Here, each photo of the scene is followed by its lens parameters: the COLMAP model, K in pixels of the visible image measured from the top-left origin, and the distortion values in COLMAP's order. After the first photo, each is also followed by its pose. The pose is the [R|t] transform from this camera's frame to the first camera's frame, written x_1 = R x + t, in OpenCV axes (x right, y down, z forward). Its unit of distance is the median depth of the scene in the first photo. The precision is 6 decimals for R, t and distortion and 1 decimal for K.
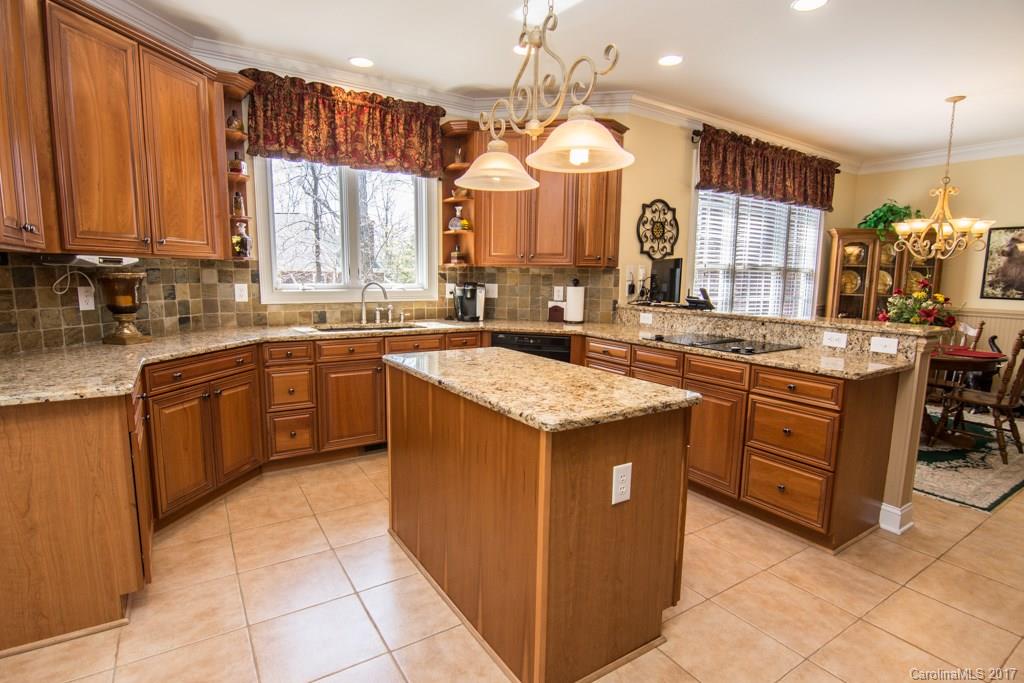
lens RADIAL K [[507.9, 0, 515.6], [0, 507.9, 346.2], [0, 0, 1]] dist [-0.002140, -0.000439]
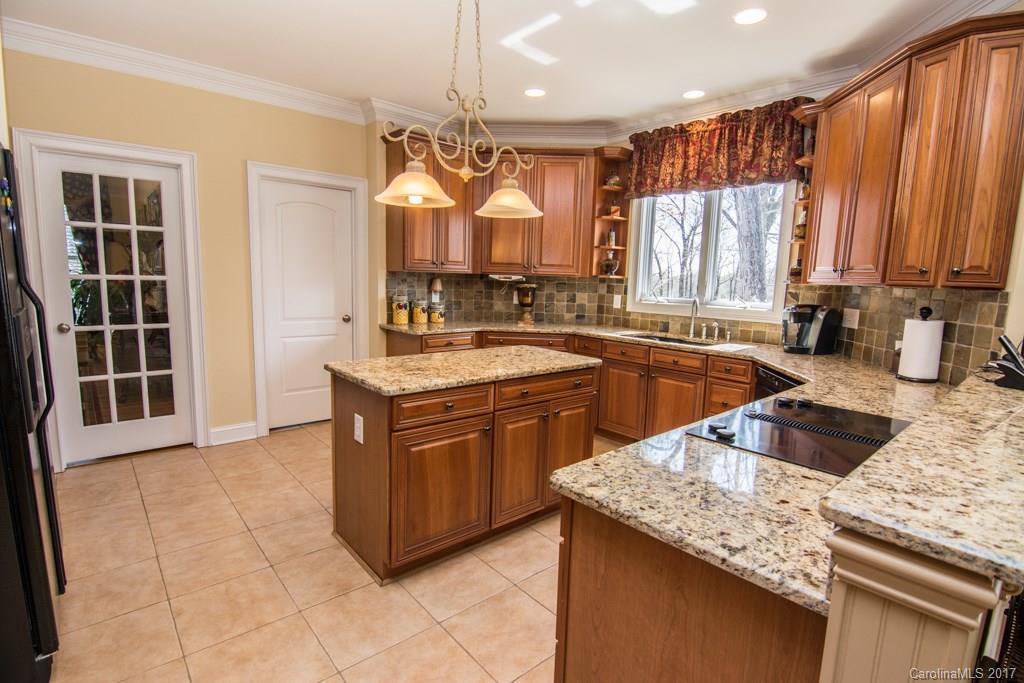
lens RADIAL K [[507.9, 0, 515.2], [0, 507.9, 338.6], [0, 0, 1]] dist [-0.002140, -0.000439]
pose [[0.128826, 0.113274, -0.985177, 0.794251], [-0.168249, 0.981549, 0.090856, -0.087987], [0.977290, 0.154050, 0.145507, 0.569554]]
